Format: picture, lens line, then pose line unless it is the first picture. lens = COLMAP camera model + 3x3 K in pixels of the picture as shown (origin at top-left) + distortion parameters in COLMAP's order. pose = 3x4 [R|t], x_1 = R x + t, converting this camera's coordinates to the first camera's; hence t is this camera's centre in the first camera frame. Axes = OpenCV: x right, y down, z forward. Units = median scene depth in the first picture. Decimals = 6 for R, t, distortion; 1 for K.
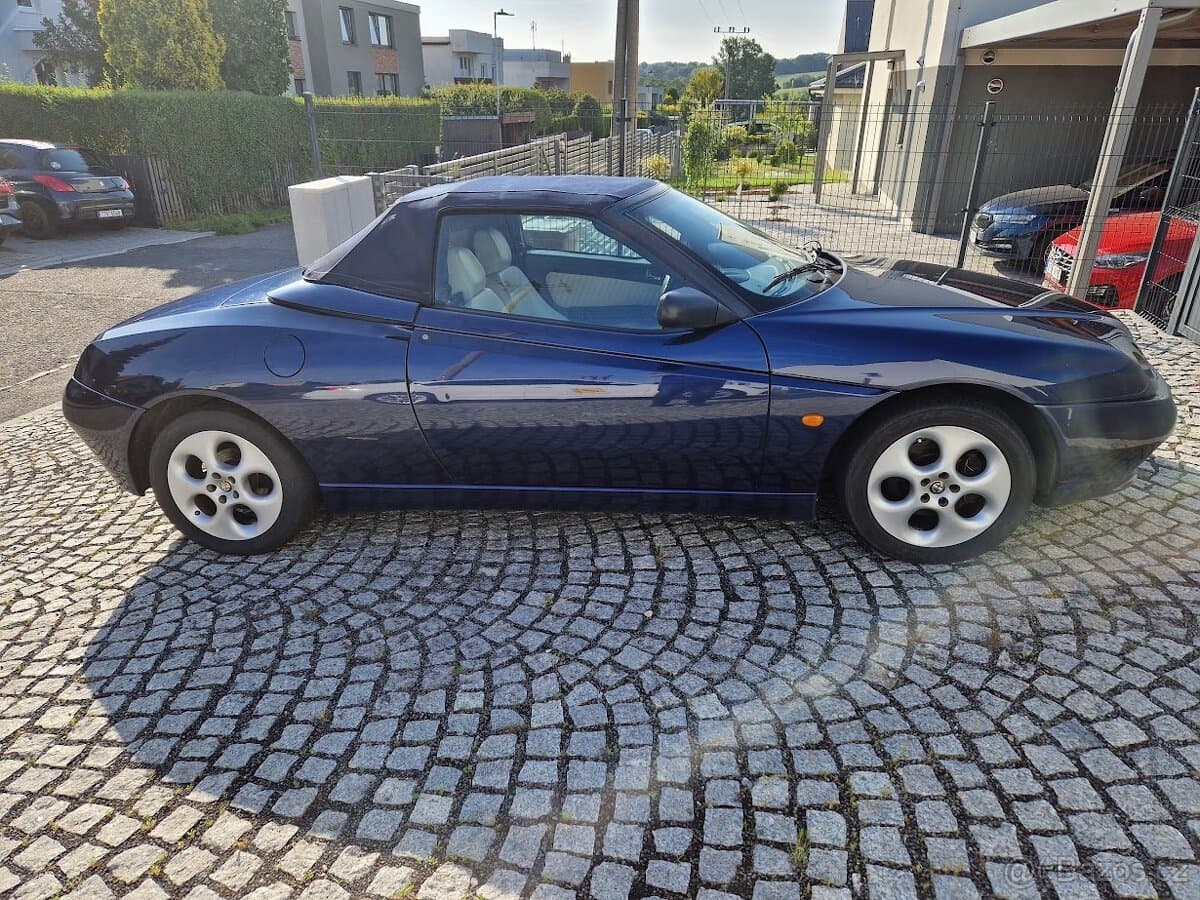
lens RADIAL K [[815.7, 0, 600.0], [0, 815.7, 451.4], [0, 0, 1]] dist [0.085554, -0.076663]
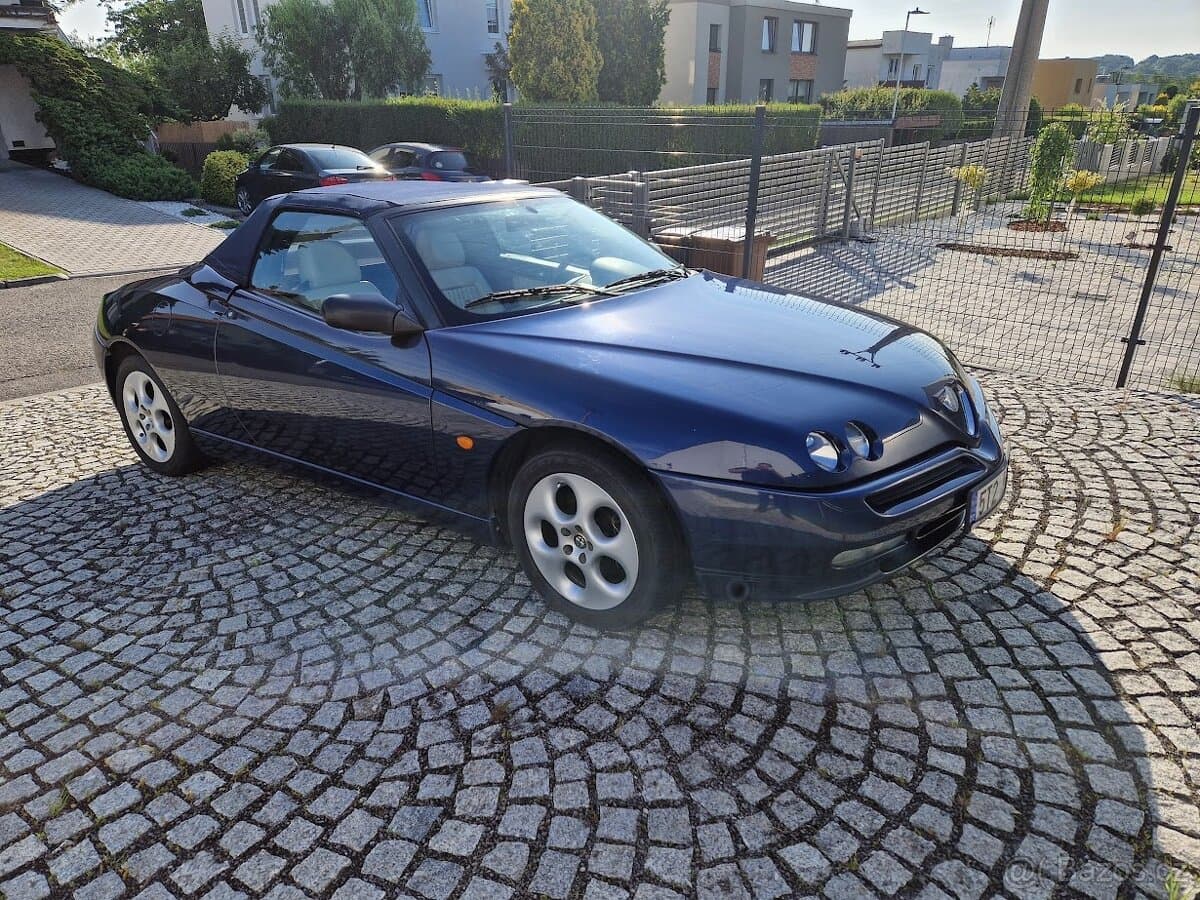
lens RADIAL K [[815.7, 0, 600.0], [0, 815.7, 451.4], [0, 0, 1]] dist [0.085554, -0.076663]
pose [[0.872765, 0.181809, -0.453020, 0.810867], [-0.184396, 0.982082, 0.038886, -0.090798], [0.451973, 0.049597, 0.890652, 0.210773]]
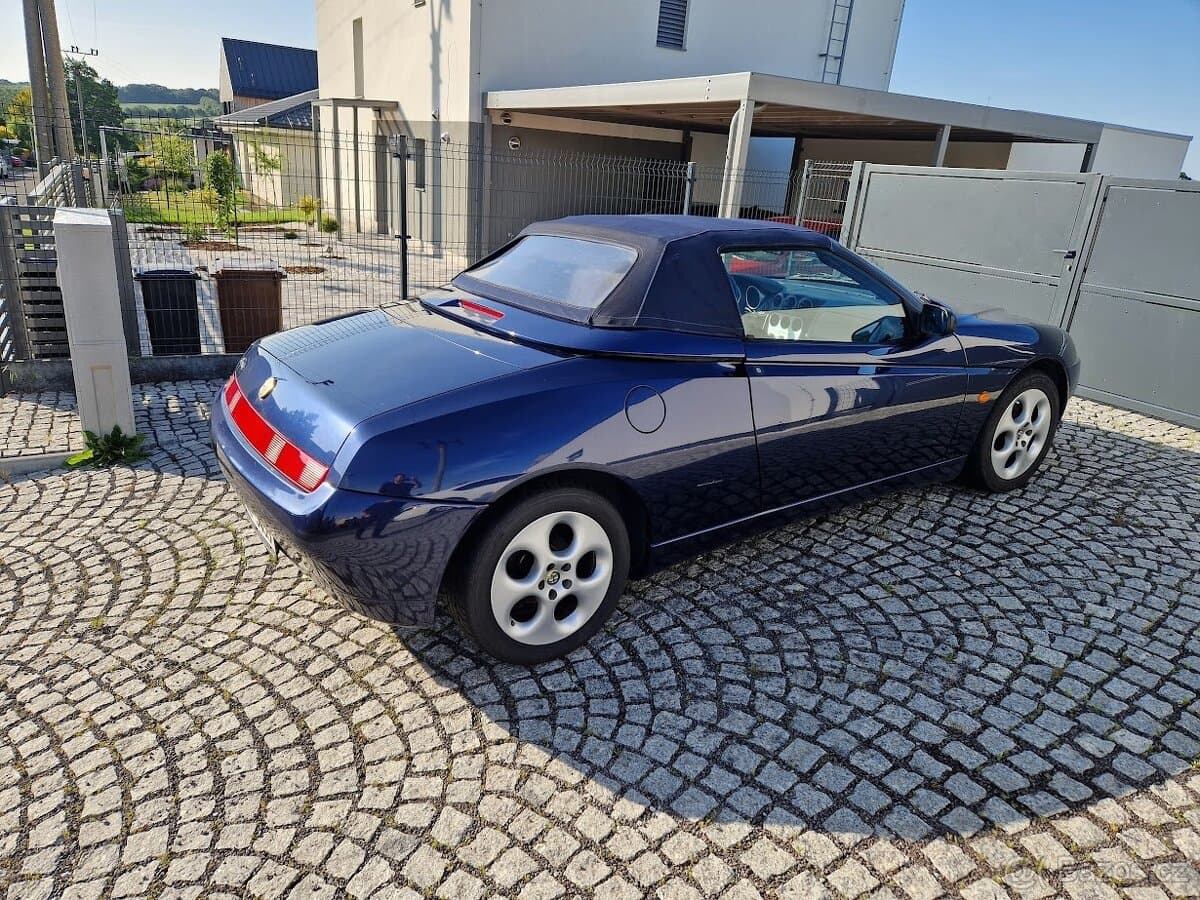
lens RADIAL K [[815.7, 0, 600.0], [0, 815.7, 451.4], [0, 0, 1]] dist [0.085554, -0.076663]
pose [[0.752681, -0.169158, 0.636283, -1.025115], [0.198368, 0.979787, 0.025824, -0.104754], [-0.627791, 0.106781, 0.771023, 0.365560]]
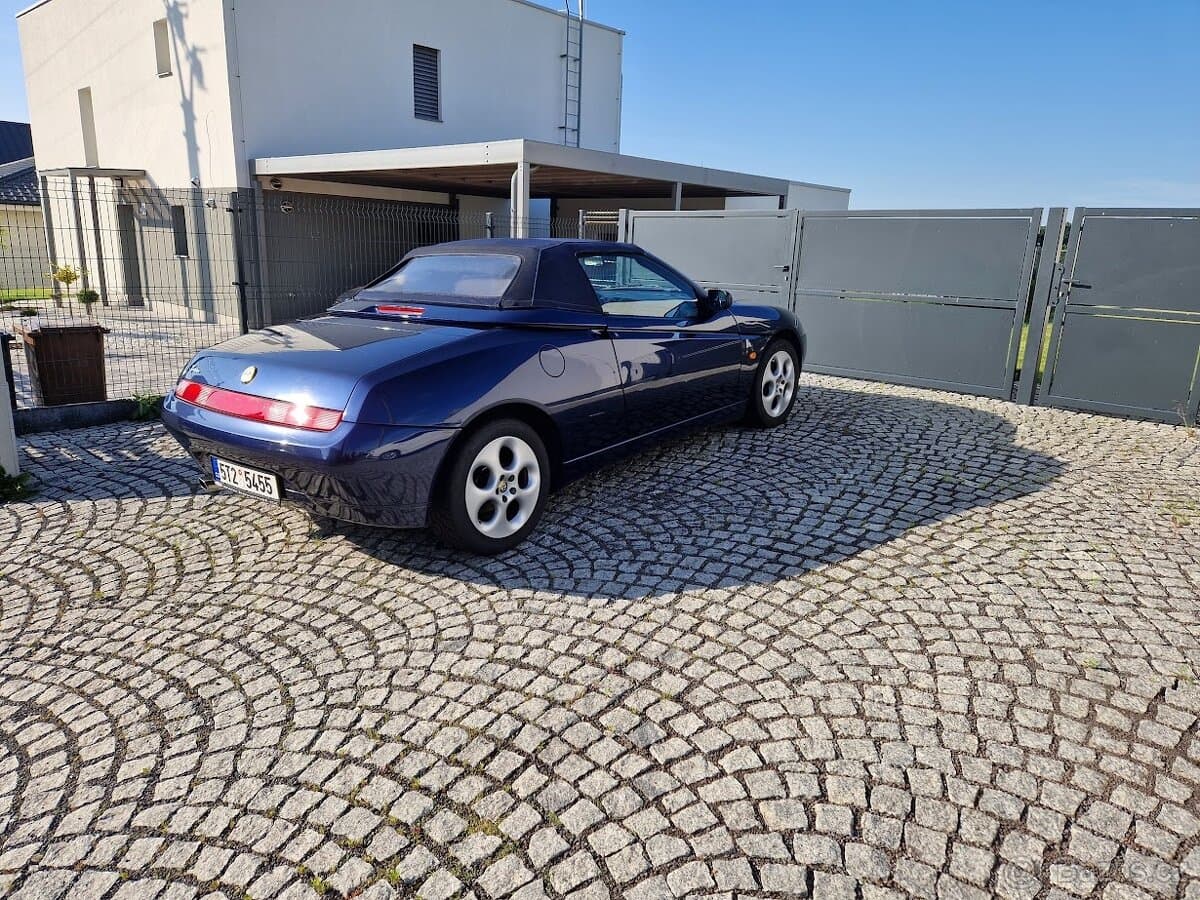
lens RADIAL K [[805.5, 0, 618.5], [0, 805.5, 451.0], [0, 0, 1]] dist [0.103759, -0.082981]
pose [[0.508877, -0.201239, 0.836987, -1.448314], [0.318162, 0.947414, 0.034351, 0.008430], [-0.799886, 0.248817, 0.546144, 0.281645]]
